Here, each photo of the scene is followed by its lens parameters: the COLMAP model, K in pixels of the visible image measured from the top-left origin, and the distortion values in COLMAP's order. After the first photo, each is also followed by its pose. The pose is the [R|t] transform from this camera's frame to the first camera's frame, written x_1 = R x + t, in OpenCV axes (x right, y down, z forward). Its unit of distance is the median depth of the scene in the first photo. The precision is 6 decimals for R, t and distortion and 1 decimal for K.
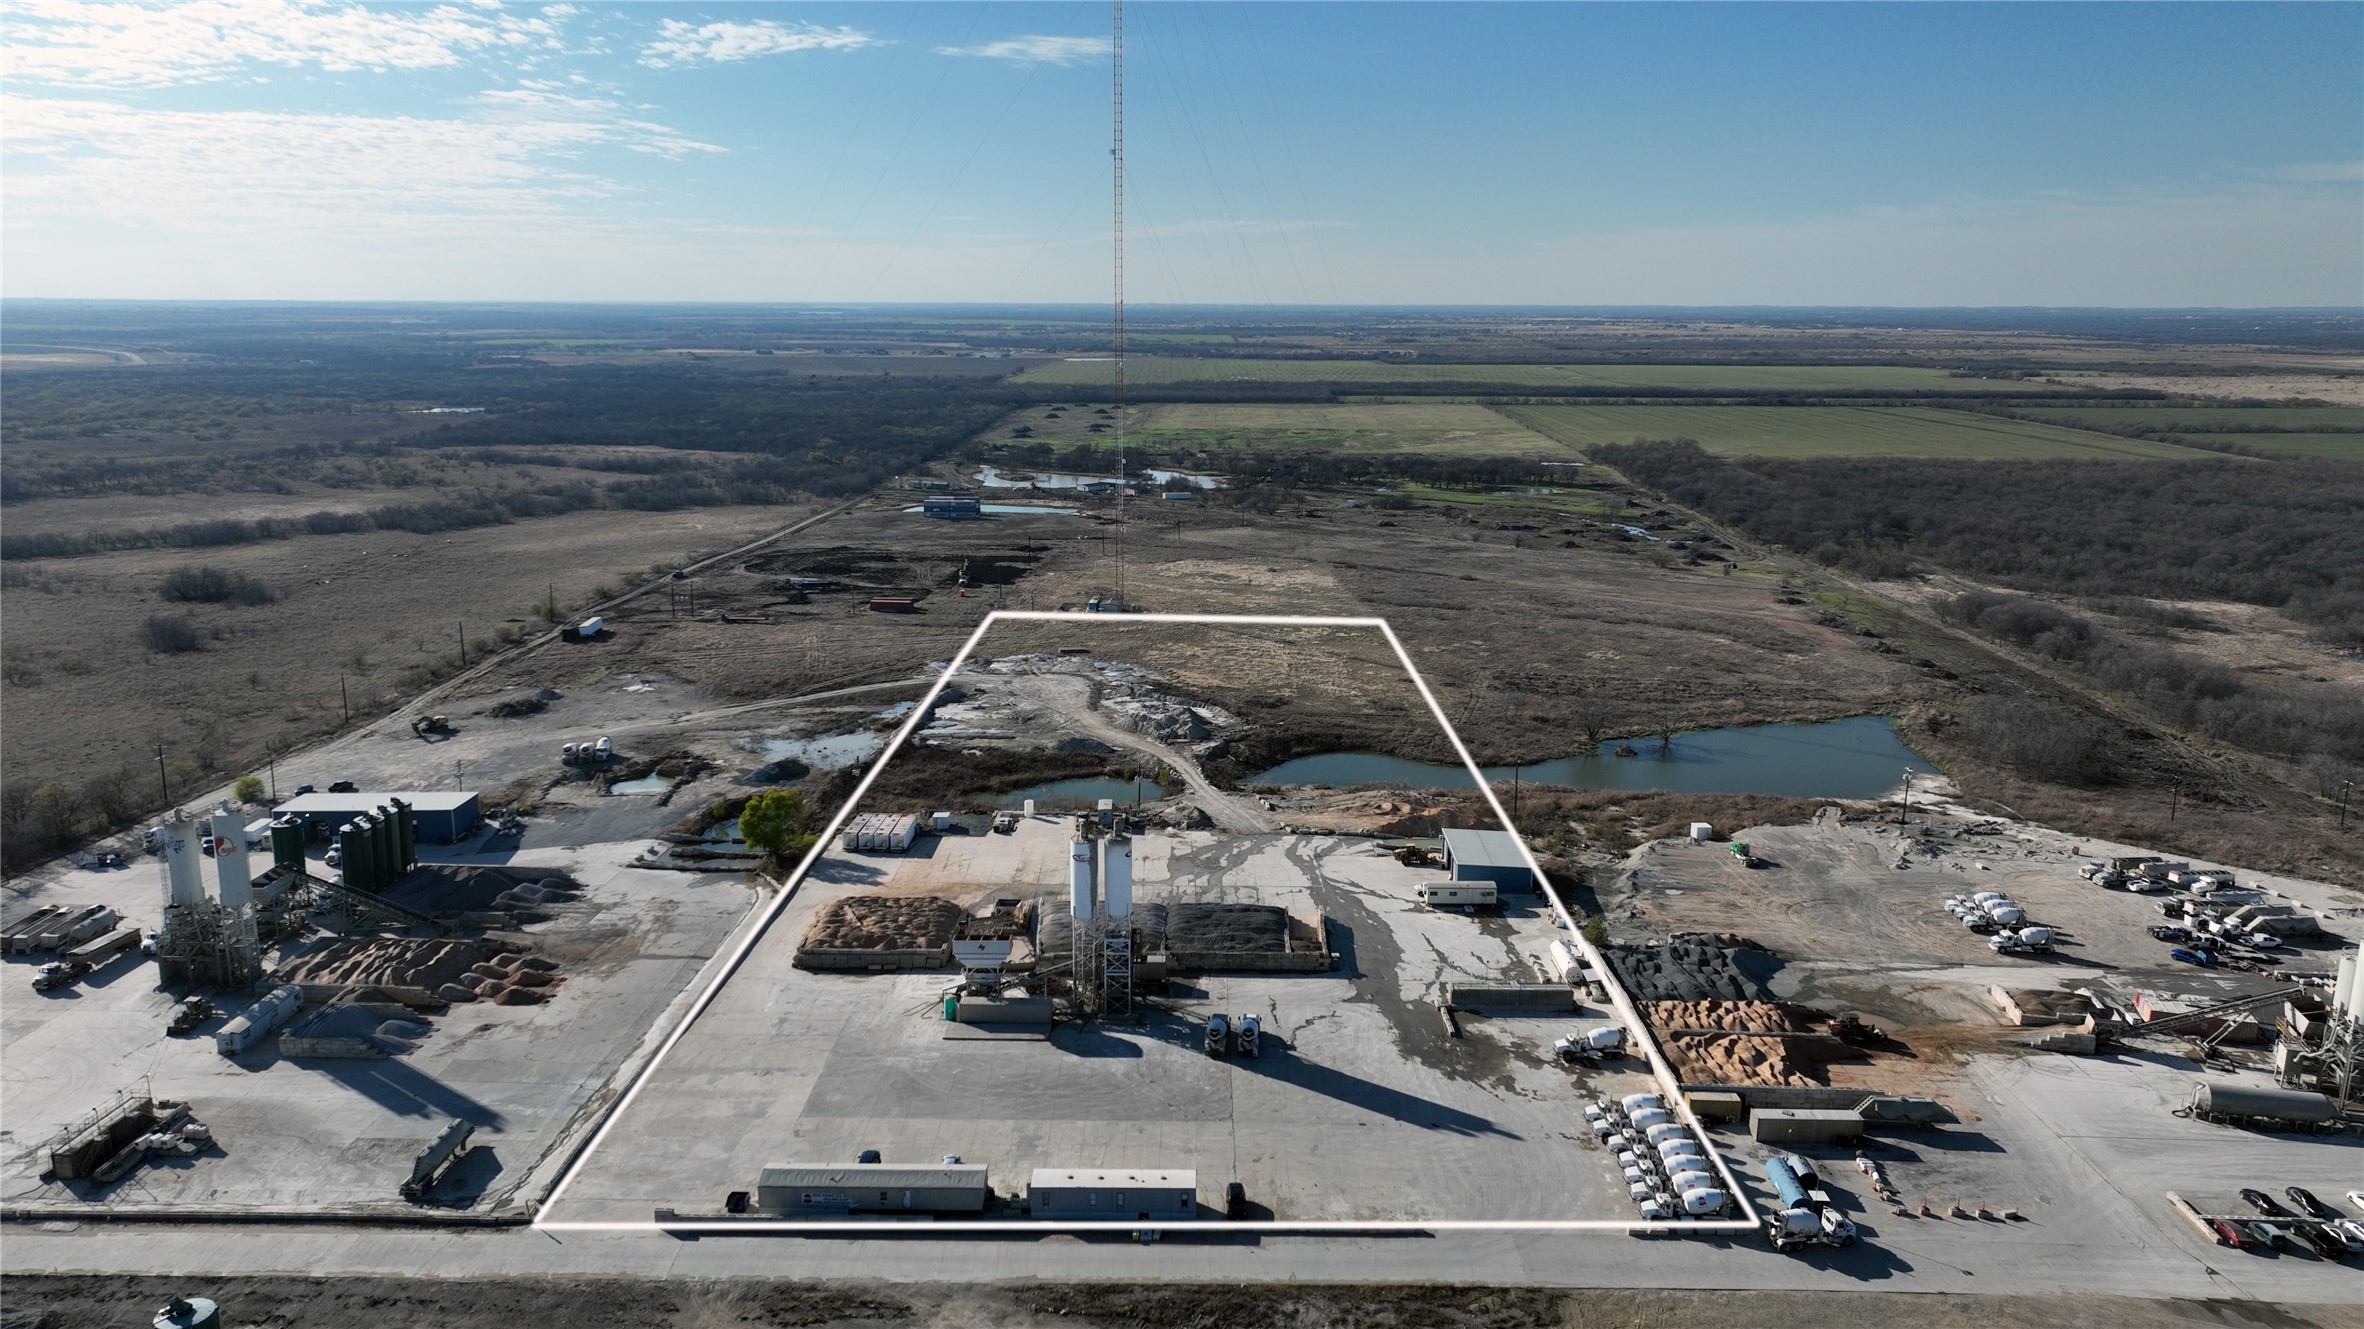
lens RADIAL K [[1653.5, 0, 1182.0], [0, 1653.5, 664.5], [0, 0, 1]] dist [-0.001219, 0.018951]
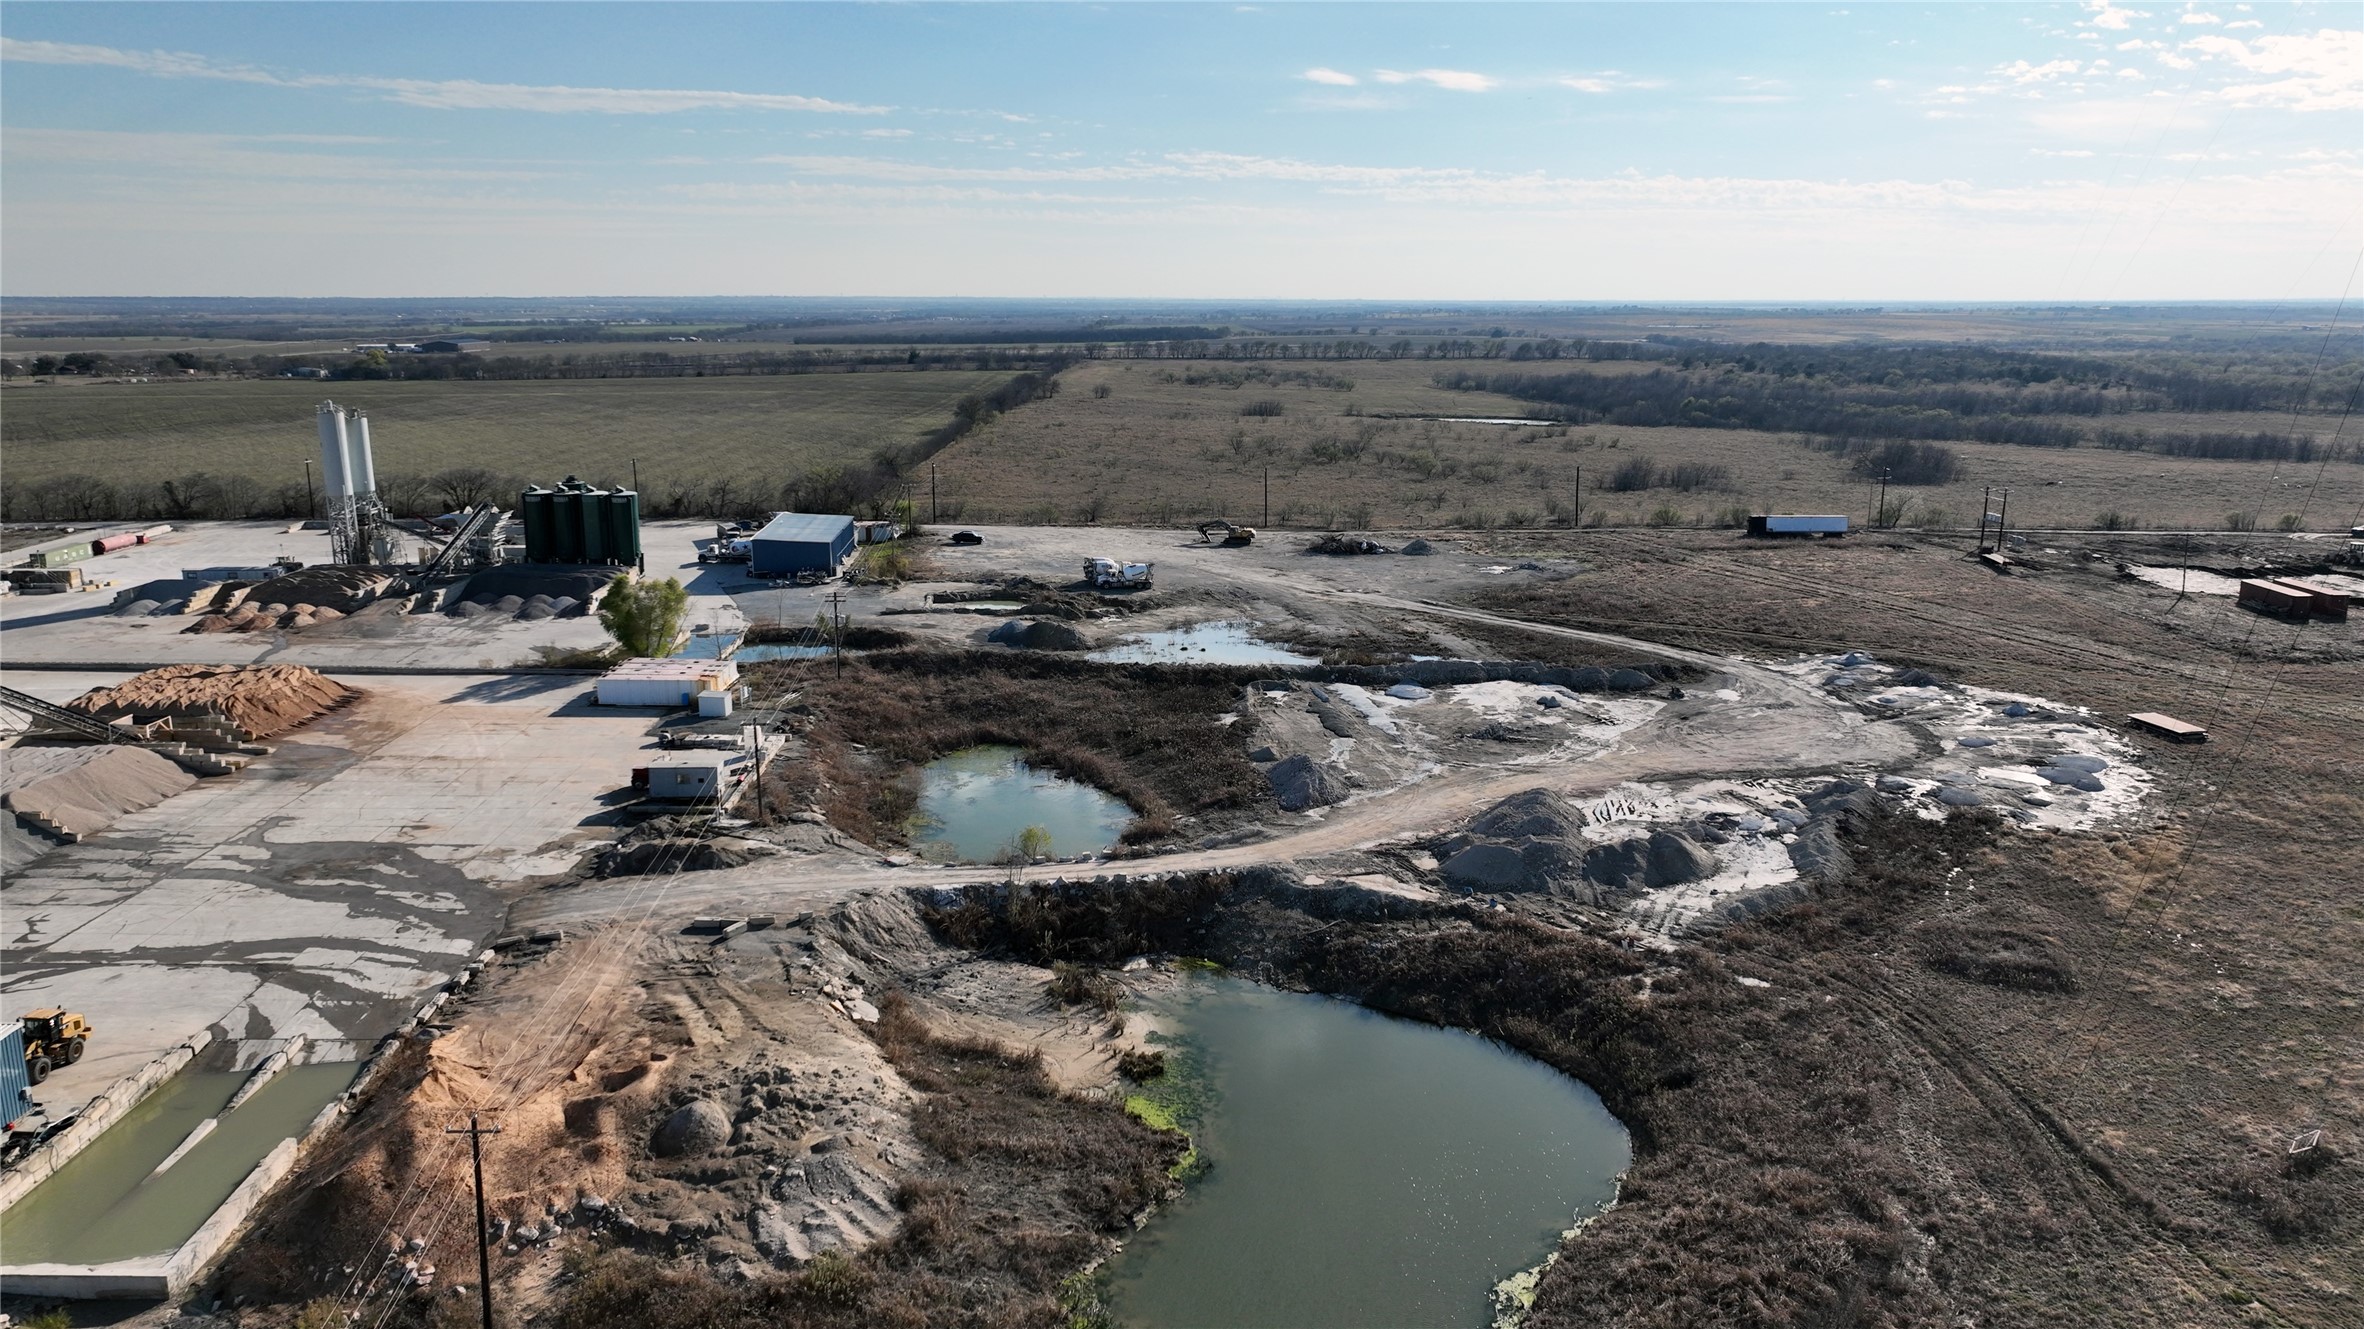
lens RADIAL K [[1653.5, 0, 1182.0], [0, 1653.5, 664.5], [0, 0, 1]] dist [-0.001219, 0.018951]
pose [[0.032003, 0.212768, -0.976578, 0.469568], [-0.214927, 0.955686, 0.201173, -0.080050], [0.976106, 0.203455, 0.076314, 1.200145]]
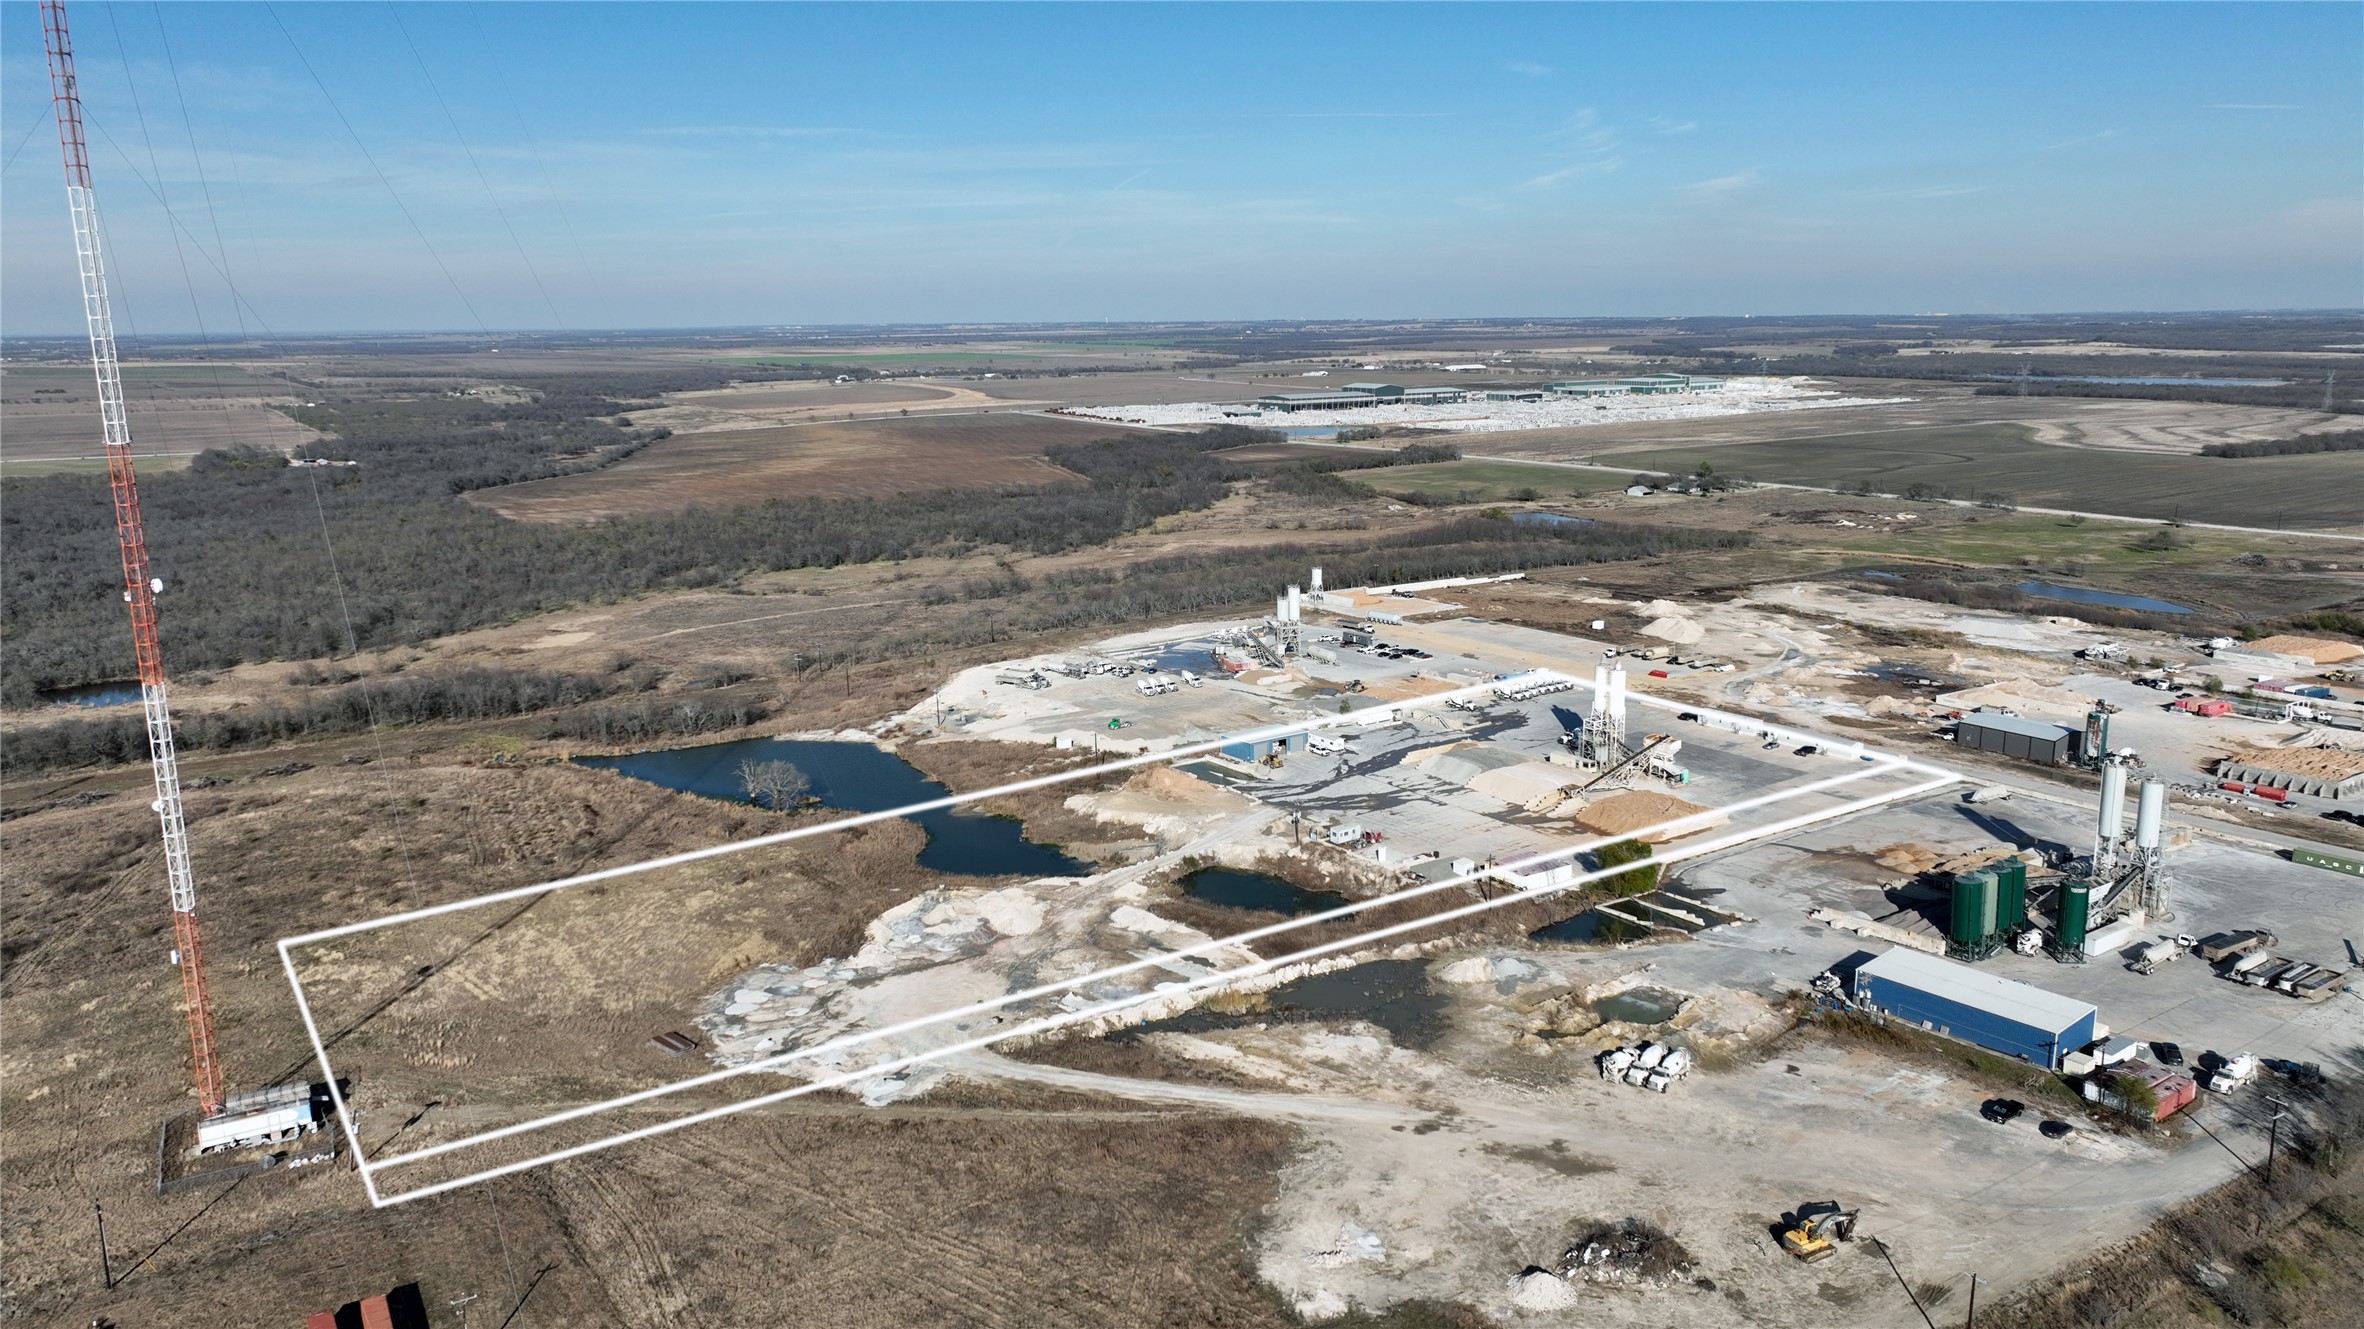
lens RADIAL K [[1637.5, 0, 1182.0], [0, 1637.5, 664.5], [0, 0, 1]] dist [-0.003789, 0.003471]
pose [[-0.587087, -0.159557, 0.793644, -0.917375], [0.186311, 0.927434, 0.324275, -0.430810], [-0.787792, 0.338242, -0.514758, 1.766397]]
